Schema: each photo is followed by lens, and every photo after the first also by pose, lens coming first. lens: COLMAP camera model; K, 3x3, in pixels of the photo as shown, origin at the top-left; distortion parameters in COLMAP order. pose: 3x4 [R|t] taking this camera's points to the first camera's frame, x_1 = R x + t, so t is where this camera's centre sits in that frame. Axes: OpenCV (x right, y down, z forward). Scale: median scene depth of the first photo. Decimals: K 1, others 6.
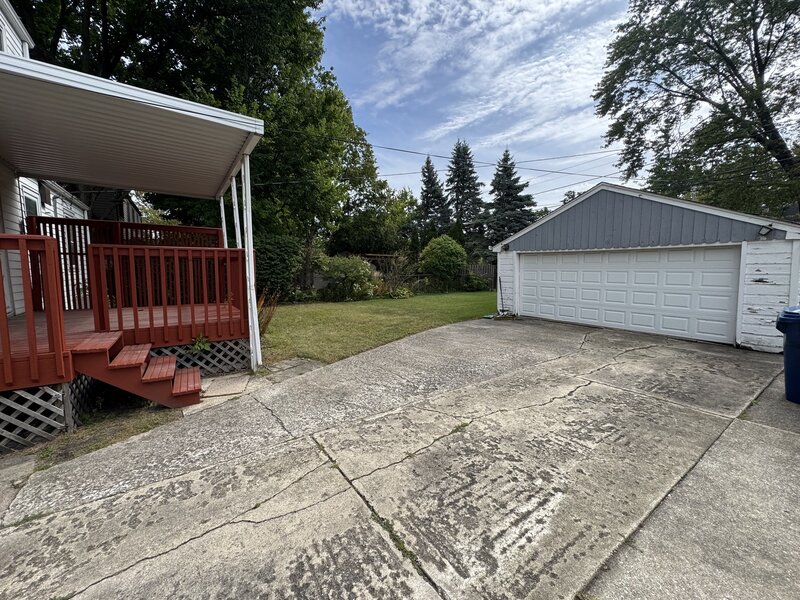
lens RADIAL K [[321.1, 0, 400.3], [0, 321.1, 297.8], [0, 0, 1]] dist [-0.005678, 0.000754]
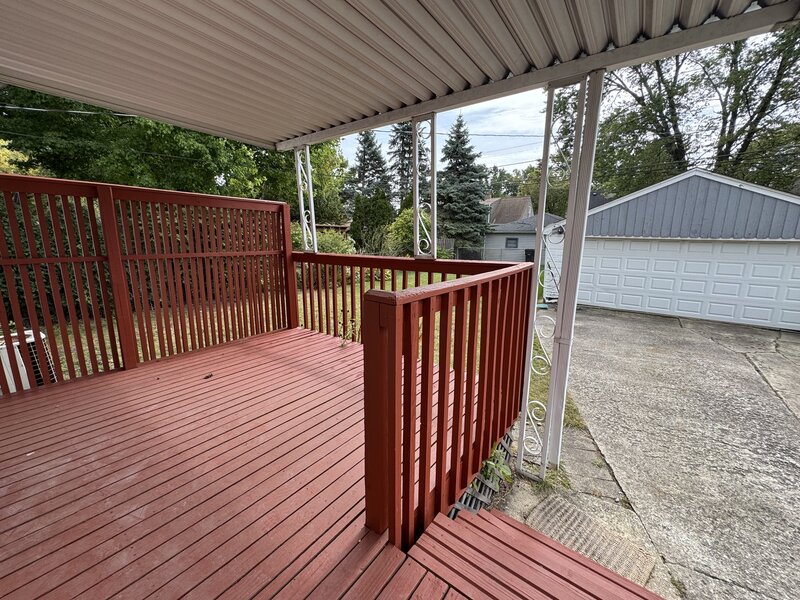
lens RADIAL K [[321.1, 0, 398.7], [0, 321.1, 297.1], [0, 0, 1]] dist [-0.005678, 0.000754]
pose [[0.948344, -0.054846, 0.312468, -0.166884], [0.021915, 0.993915, 0.107946, -0.031775], [-0.316487, -0.095522, 0.943775, 0.110551]]
